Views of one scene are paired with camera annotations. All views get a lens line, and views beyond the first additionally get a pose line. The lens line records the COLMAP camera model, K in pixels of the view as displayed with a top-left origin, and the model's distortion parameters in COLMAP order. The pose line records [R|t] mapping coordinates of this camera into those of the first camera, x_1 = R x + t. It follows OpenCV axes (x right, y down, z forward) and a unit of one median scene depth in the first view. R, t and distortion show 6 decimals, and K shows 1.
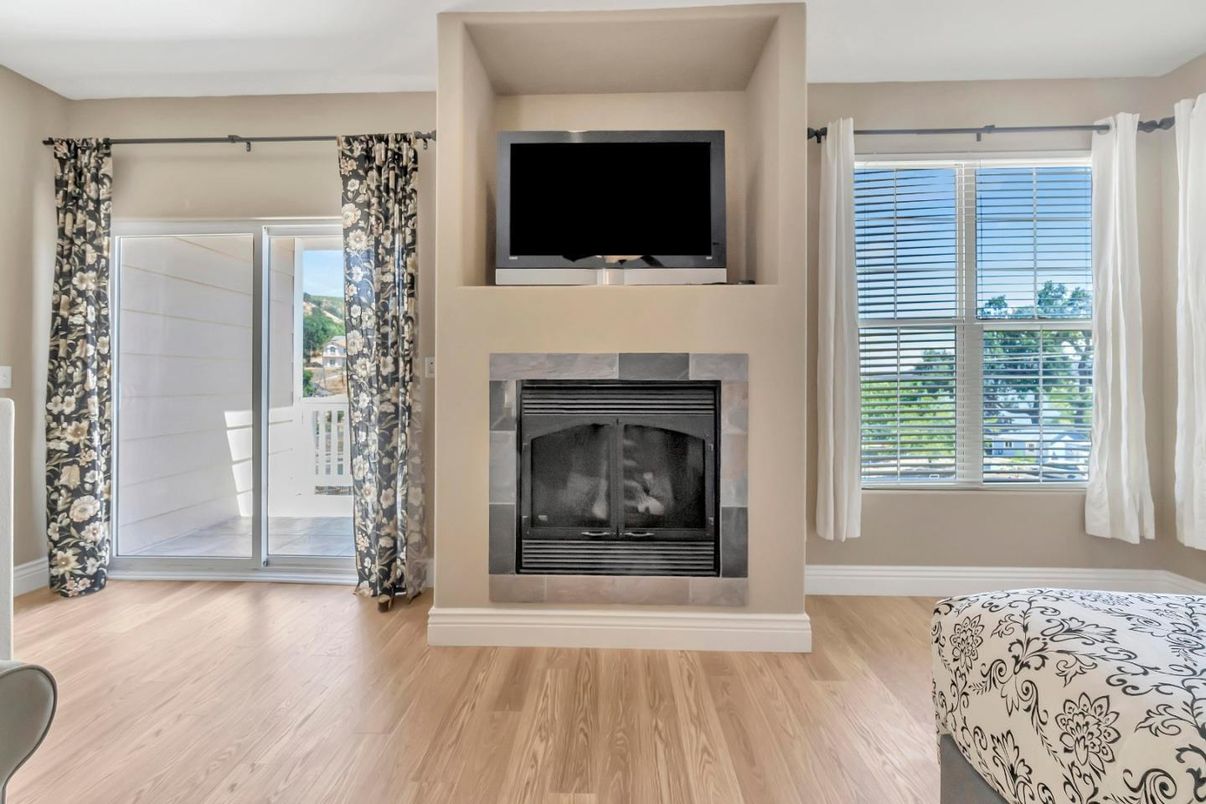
lens RADIAL K [[523.9, 0, 597.8], [0, 523.9, 387.4], [0, 0, 1]] dist [0.001381, 0.000540]
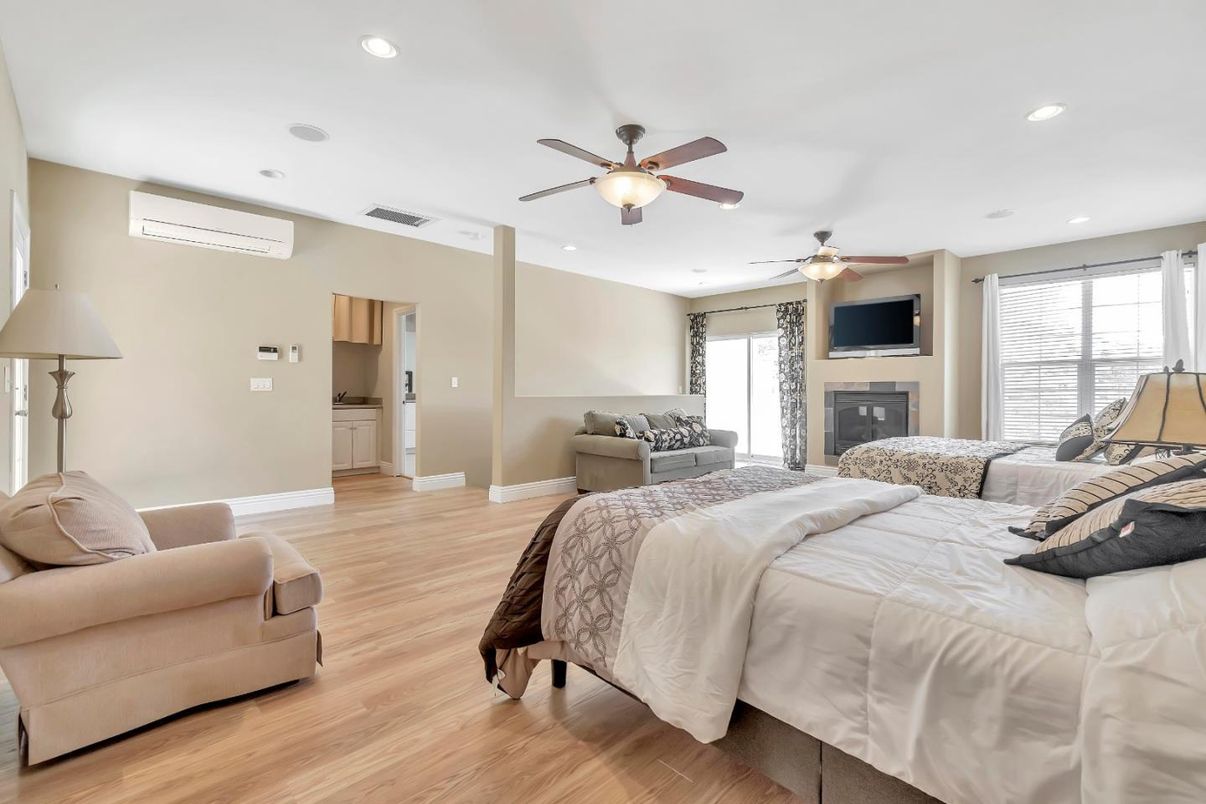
lens RADIAL K [[527.5, 0, 598.9], [0, 527.5, 394.5], [0, 0, 1]] dist [-0.003953, 0.000026]
pose [[0.722366, 0.003326, -0.691503, 0.791898], [0.004766, 0.999941, 0.009788, -0.025314], [0.691495, -0.010366, 0.722307, -1.744549]]
